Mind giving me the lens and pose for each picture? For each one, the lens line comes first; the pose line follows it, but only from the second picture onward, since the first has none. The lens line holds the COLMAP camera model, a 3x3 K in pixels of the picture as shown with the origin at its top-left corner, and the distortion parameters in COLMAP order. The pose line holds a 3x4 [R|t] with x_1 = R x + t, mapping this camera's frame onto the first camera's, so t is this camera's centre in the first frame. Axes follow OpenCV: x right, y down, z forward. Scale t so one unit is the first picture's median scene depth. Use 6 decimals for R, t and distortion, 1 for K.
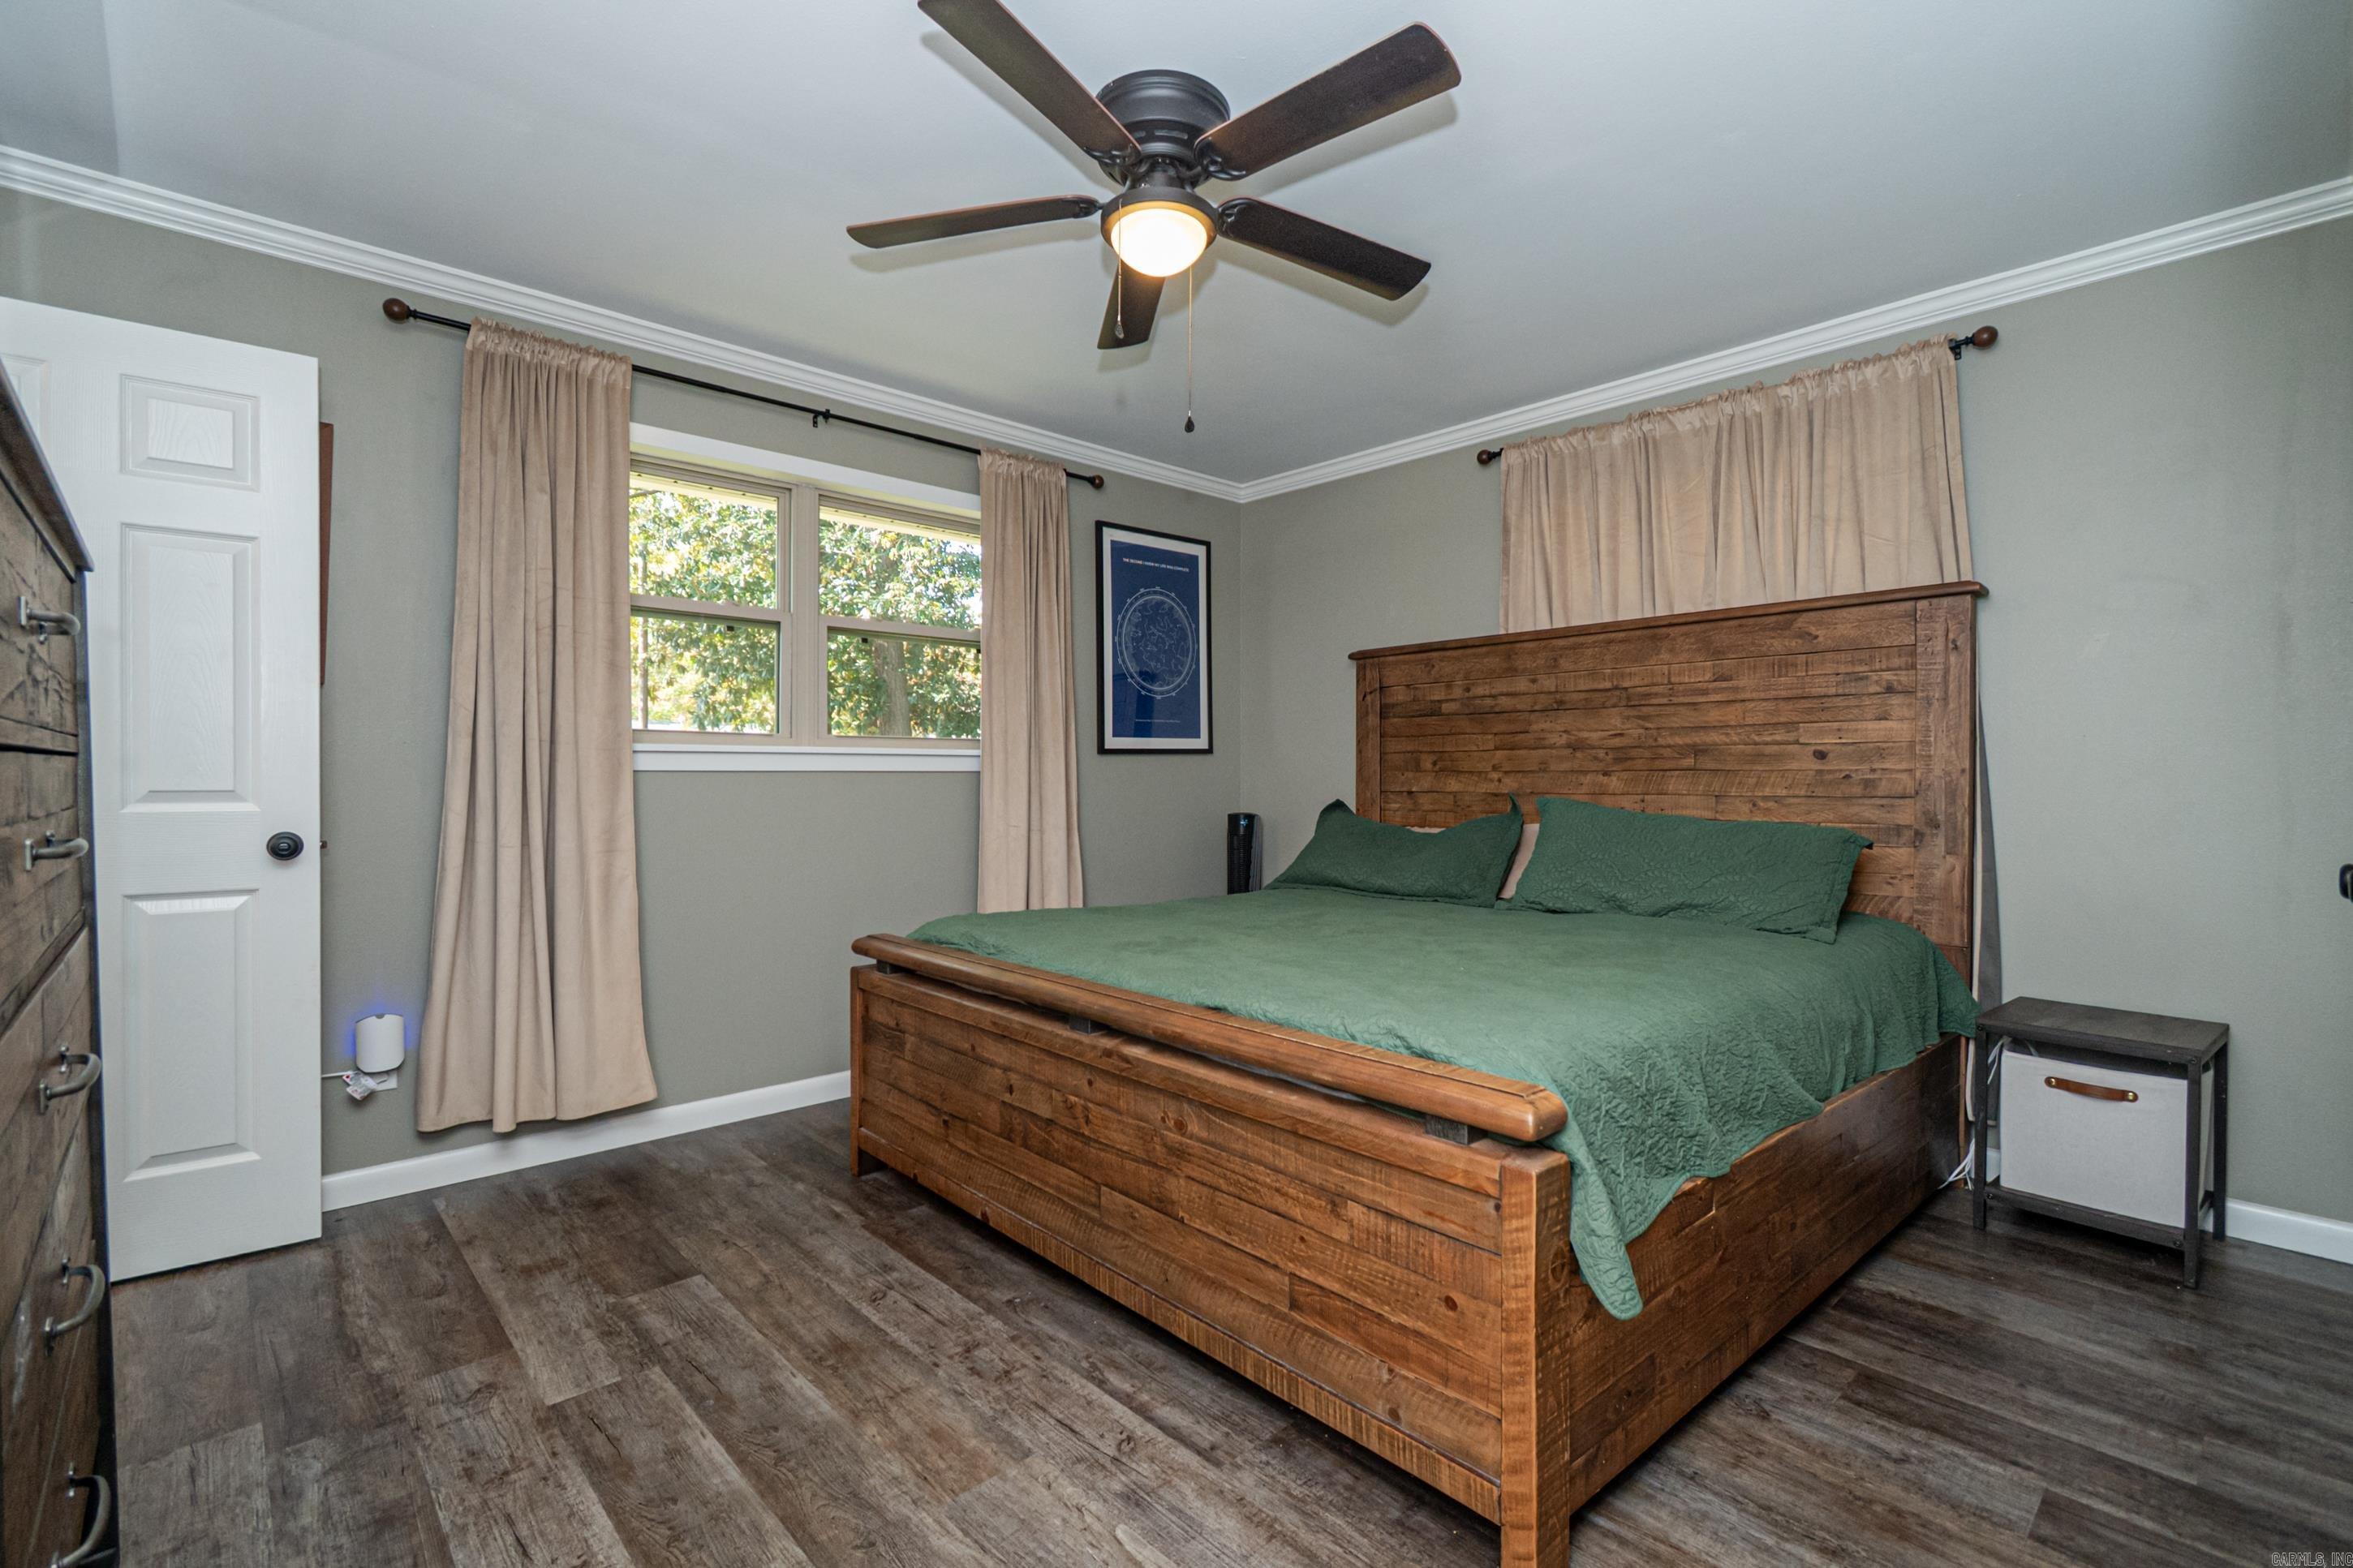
lens RADIAL K [[1031.1, 0, 1166.5], [0, 1031.1, 785.2], [0, 0, 1]] dist [-0.001621, -0.000388]
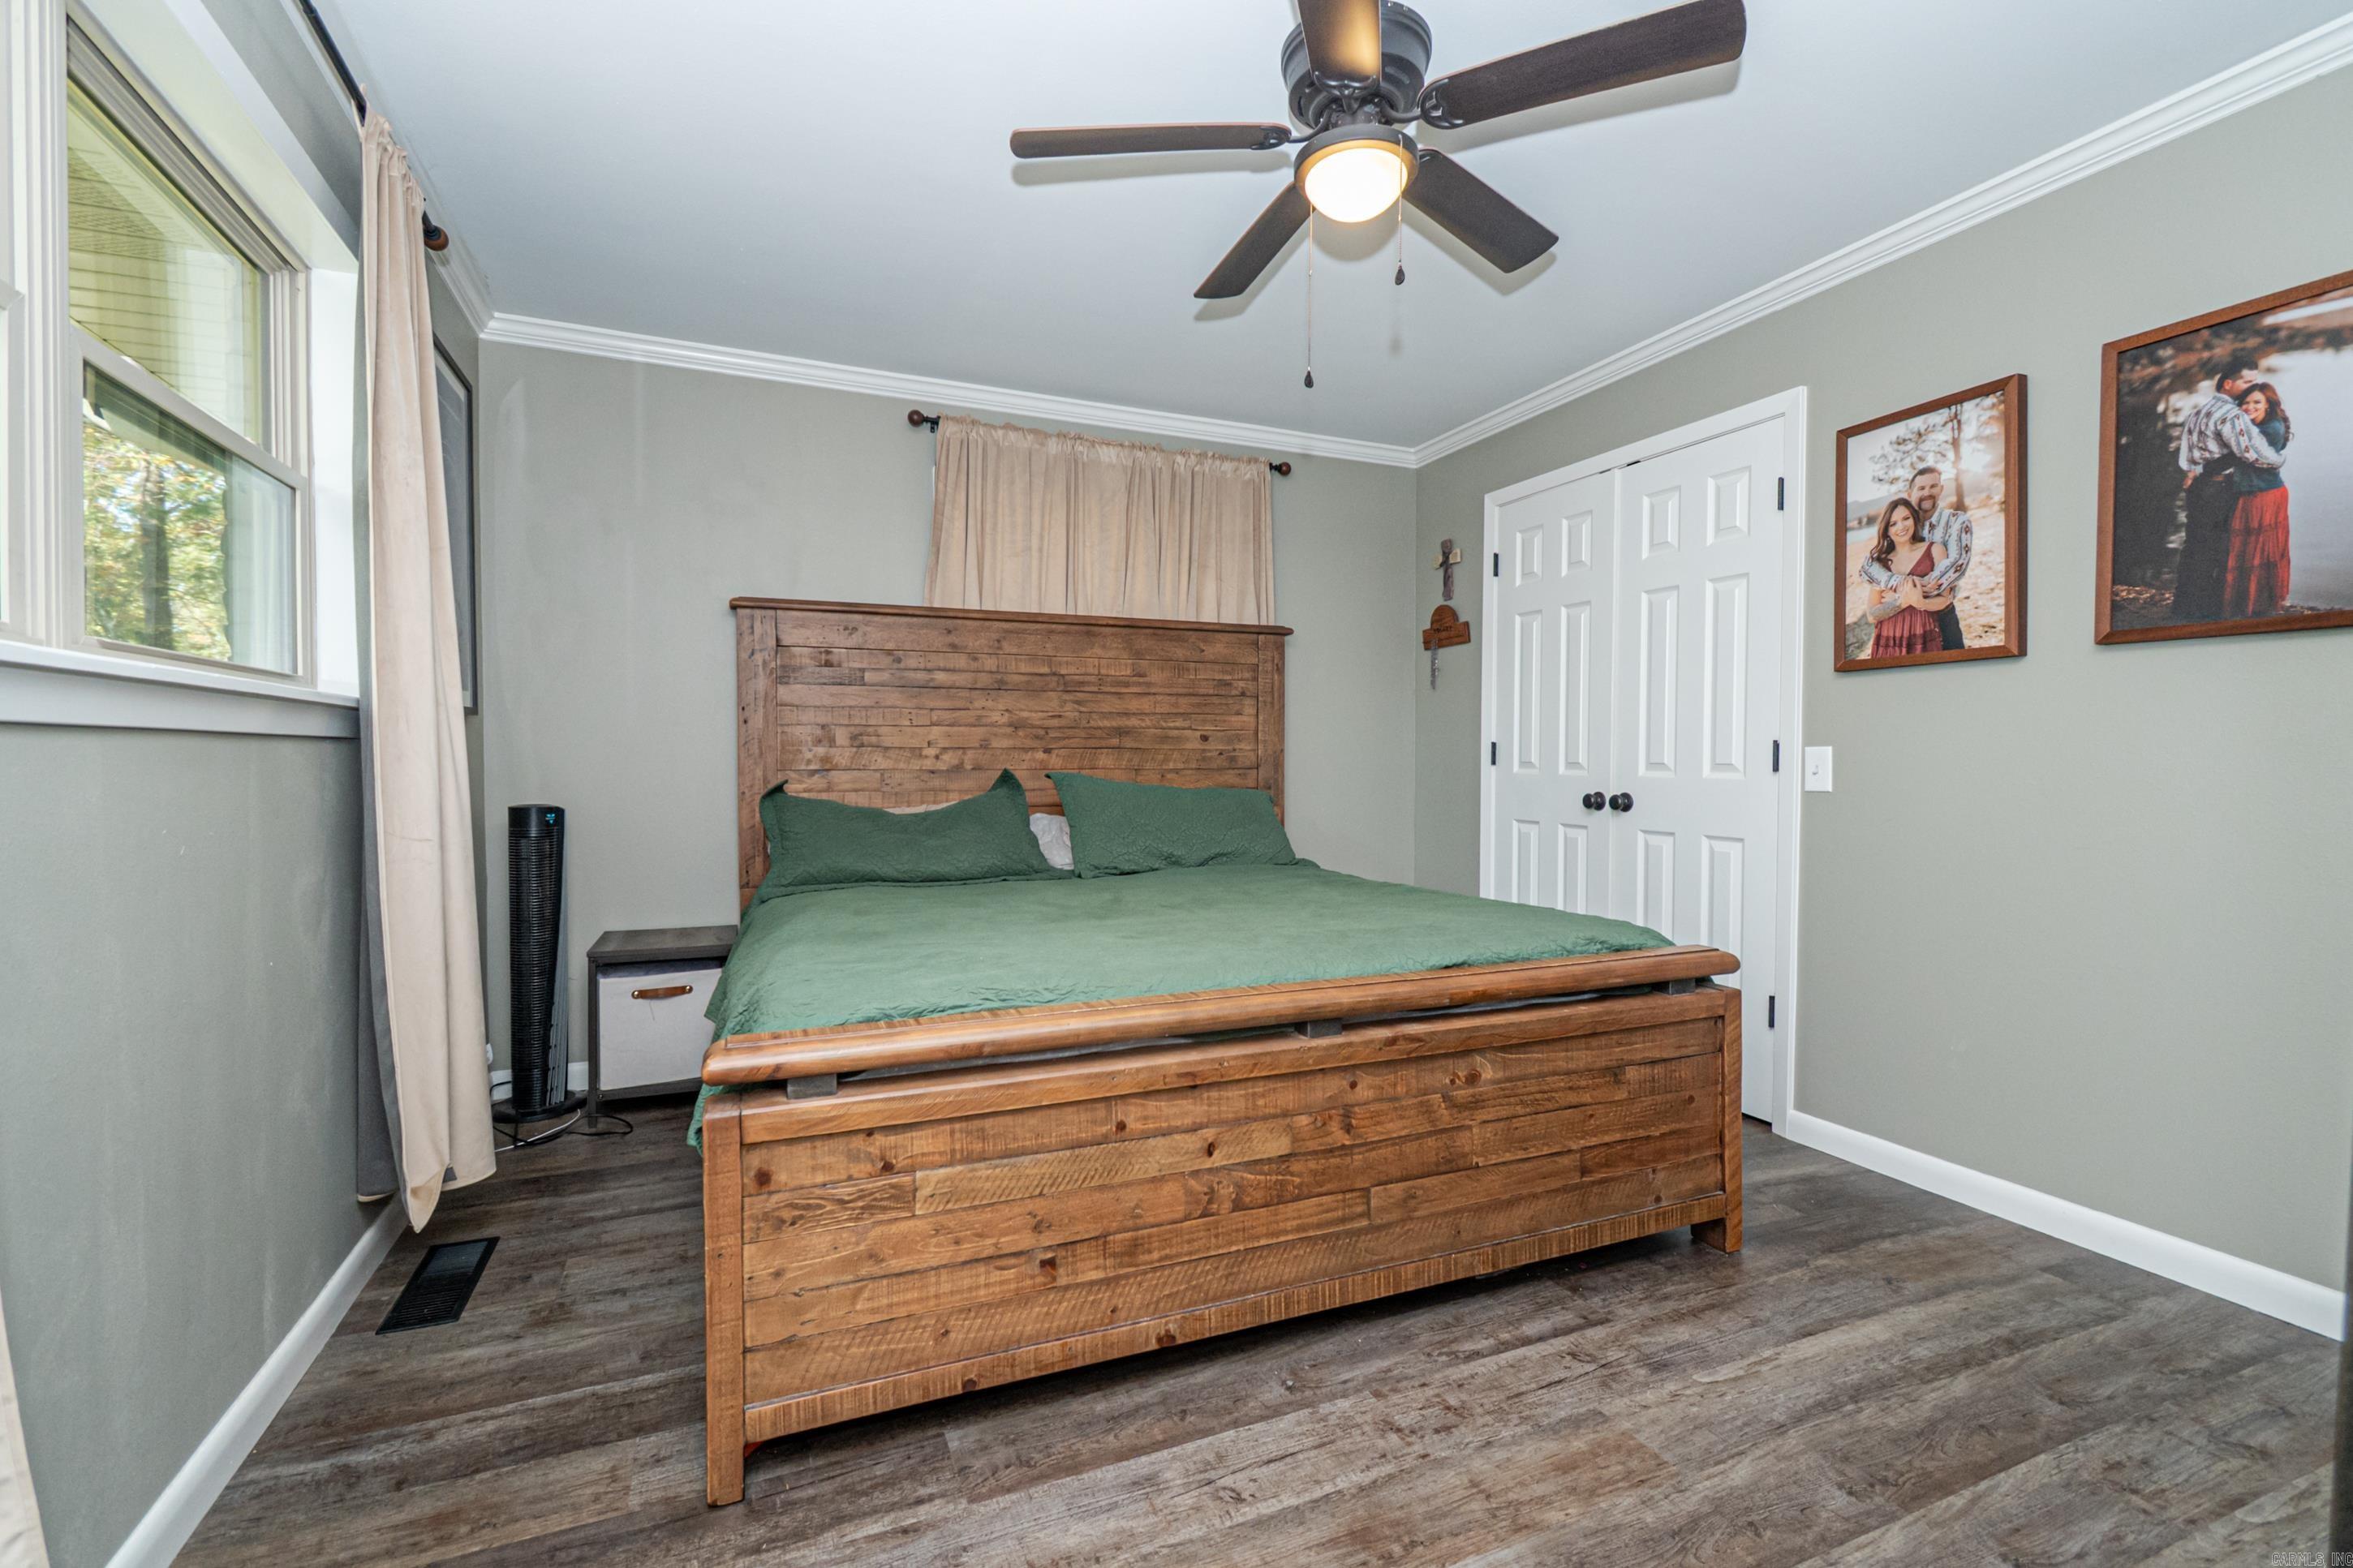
lens RADIAL K [[1045.8, 0, 1176.5], [0, 1045.8, 784.0], [0, 0, 1]] dist [0.001730, -0.001371]
pose [[0.337339, -0.021806, 0.941131, -0.679805], [0.005444, 0.999760, 0.021214, 0.001546], [-0.941368, -0.002033, 0.337377, 0.573542]]
